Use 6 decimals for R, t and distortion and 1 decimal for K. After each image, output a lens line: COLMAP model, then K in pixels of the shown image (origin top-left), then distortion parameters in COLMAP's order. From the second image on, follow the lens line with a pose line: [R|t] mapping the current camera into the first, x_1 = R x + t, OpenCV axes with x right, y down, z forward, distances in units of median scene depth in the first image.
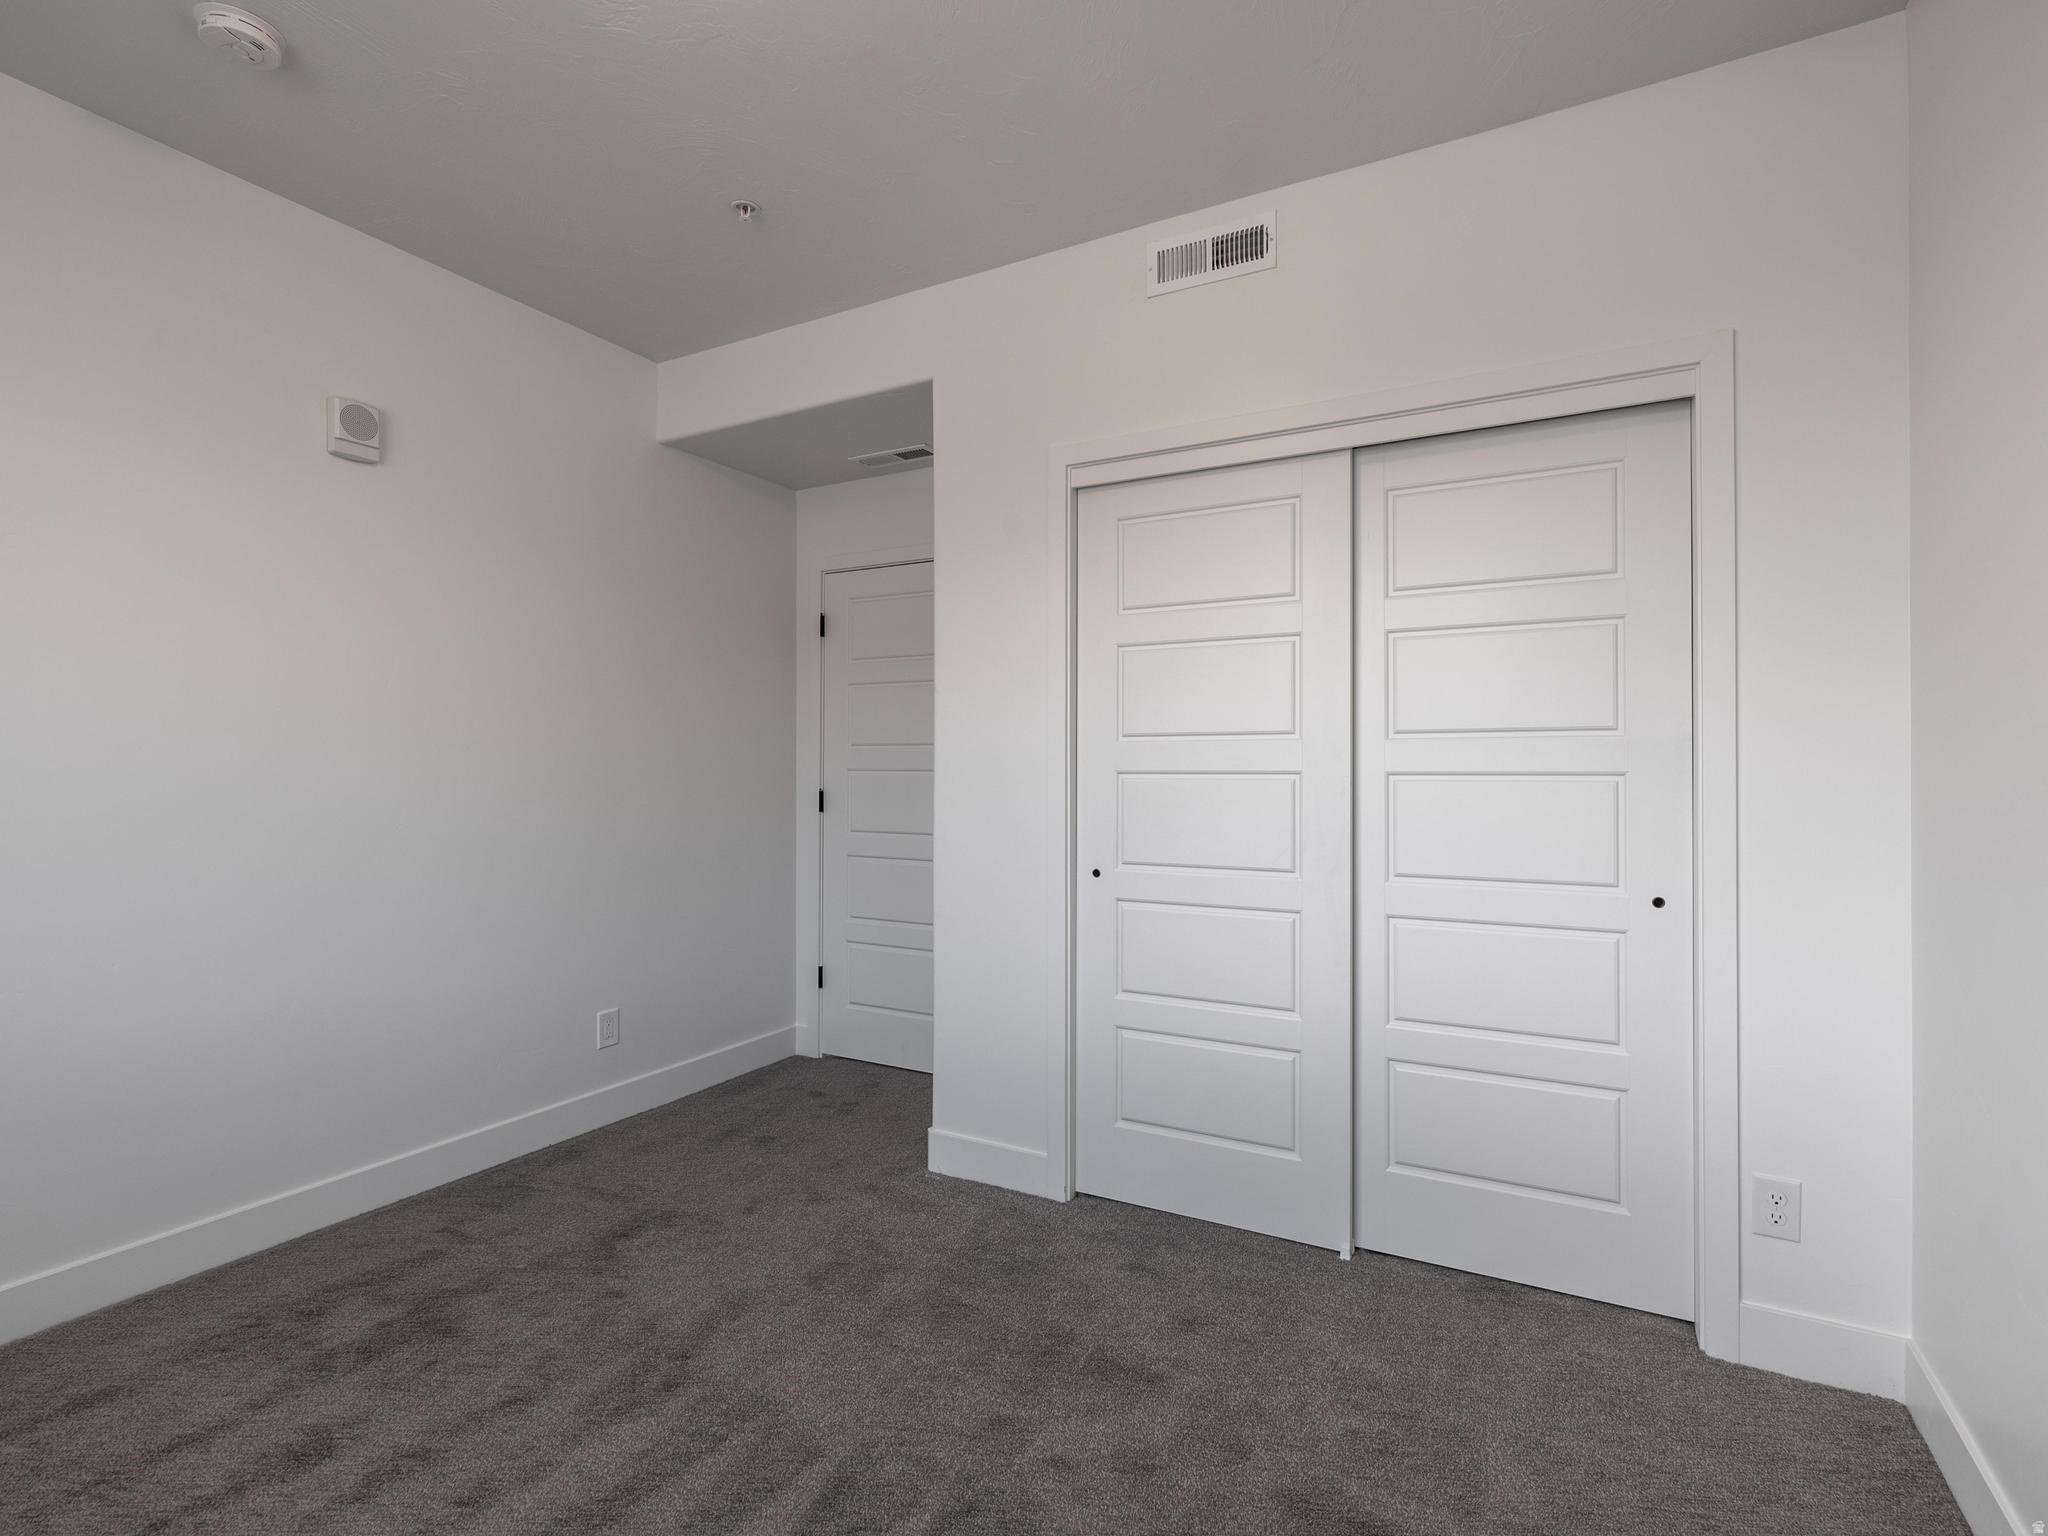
lens RADIAL K [[967.5, 0, 1028.3], [0, 967.5, 762.2], [0, 0, 1]] dist [0.003490, 0.000549]
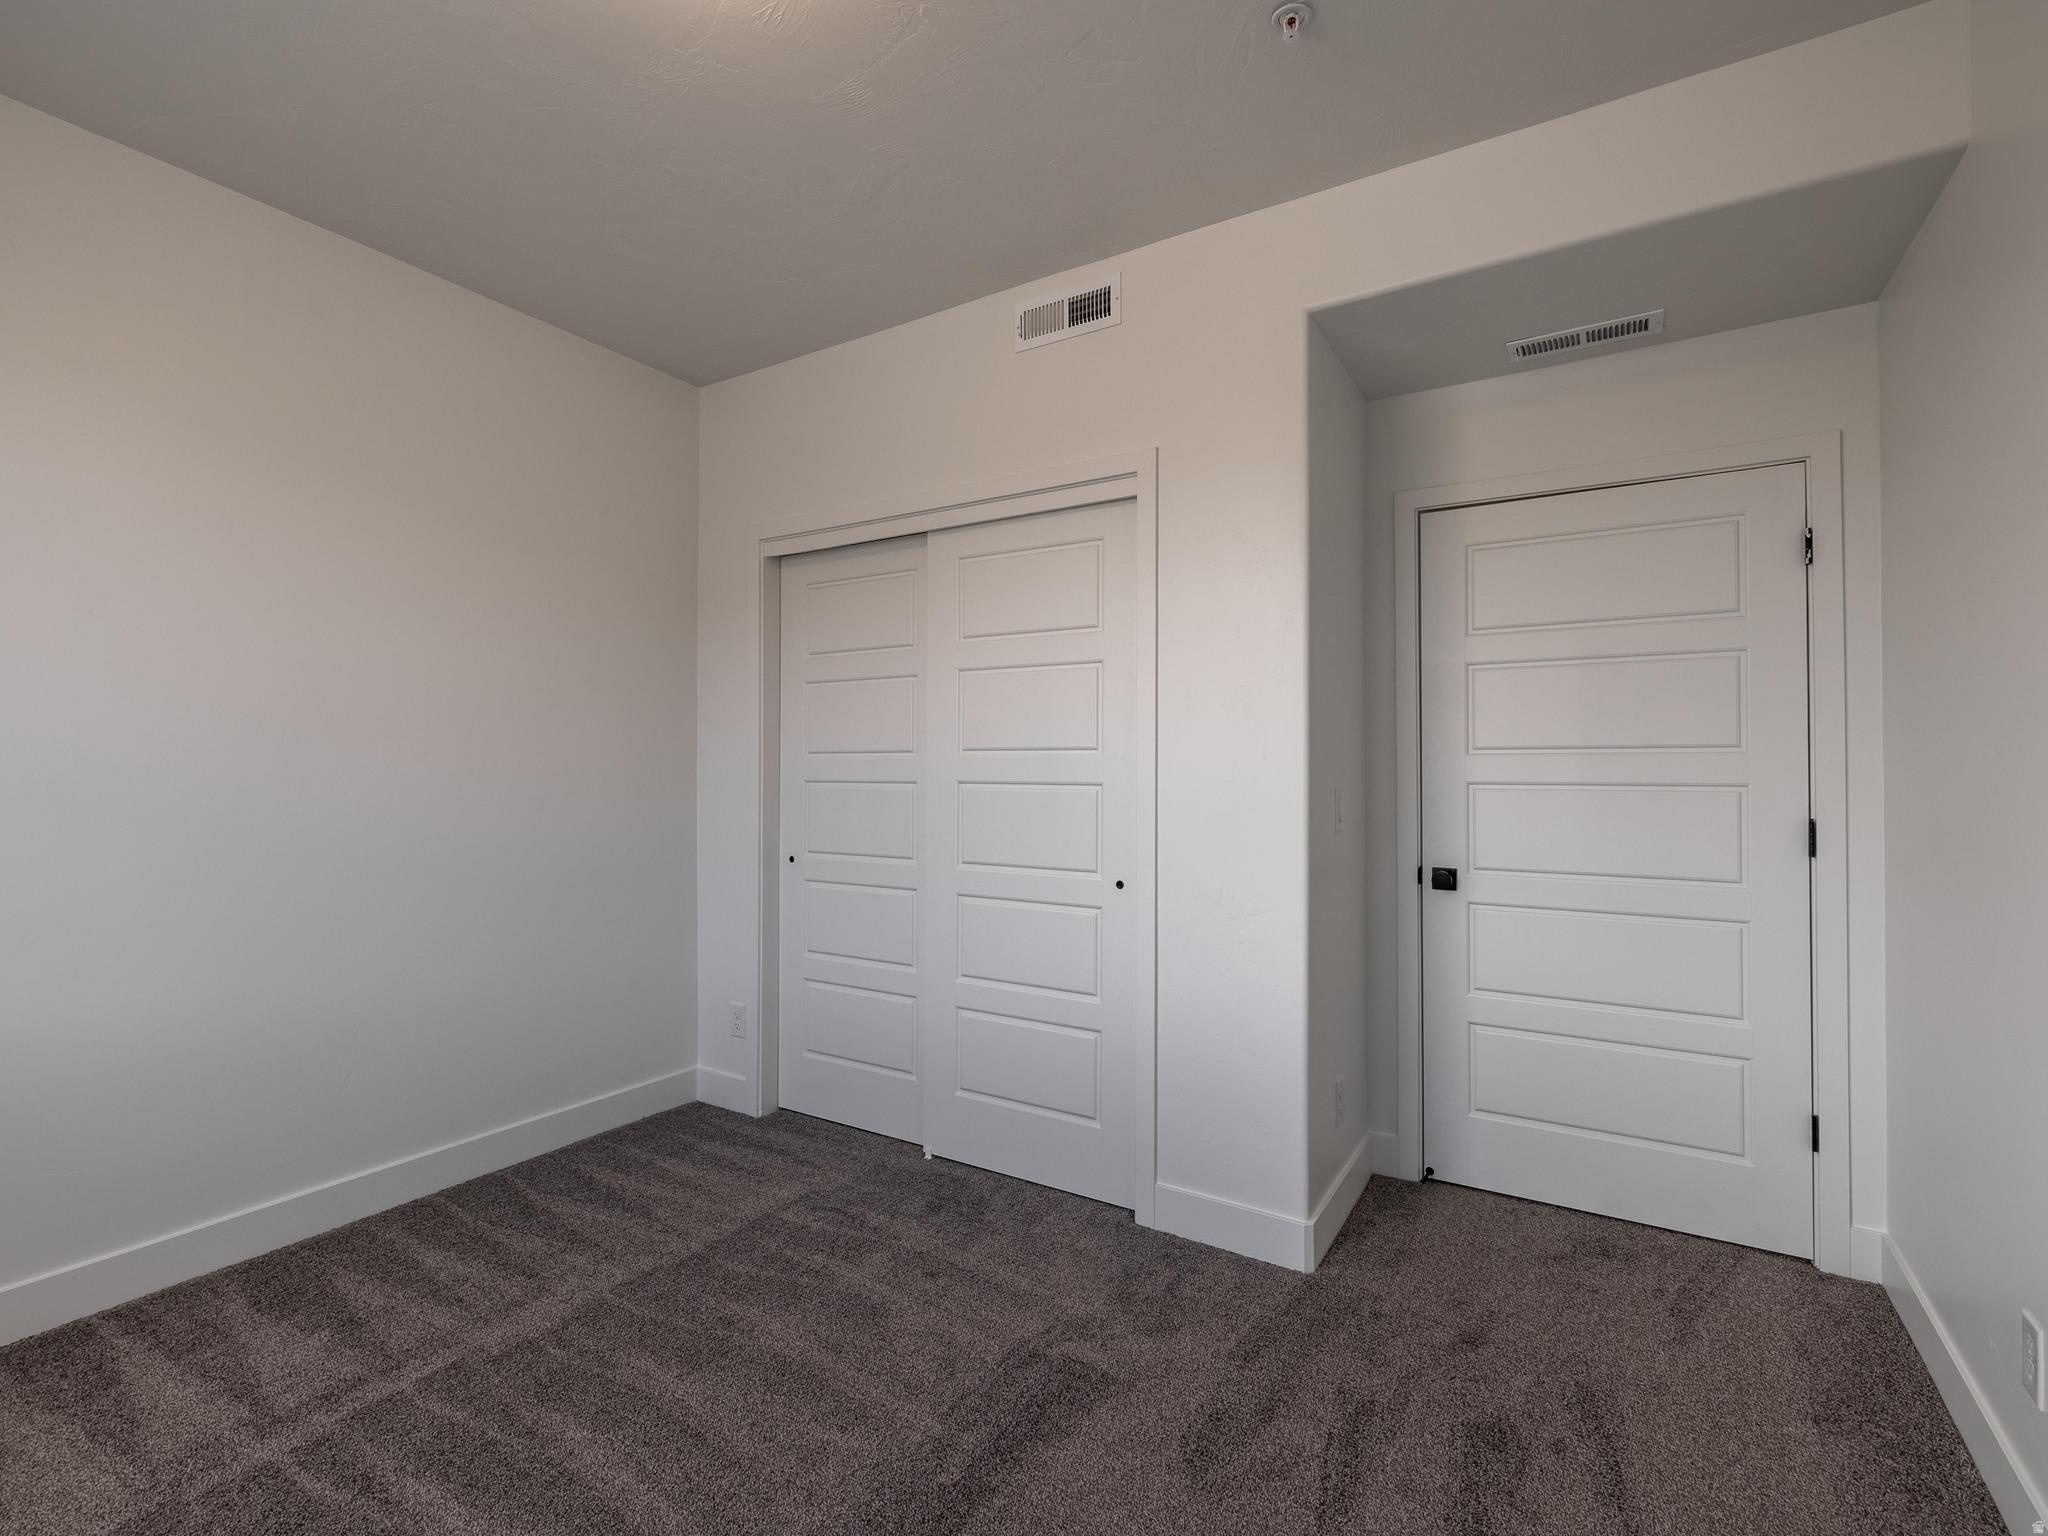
lens RADIAL K [[967.5, 0, 985.1], [0, 967.5, 781.9], [0, 0, 1]] dist [0.003490, 0.000549]
pose [[0.995821, 0.011211, -0.090632, 0.226455], [-0.010398, 0.999901, 0.009437, -0.001122], [0.090728, -0.008455, 0.995840, -0.123100]]
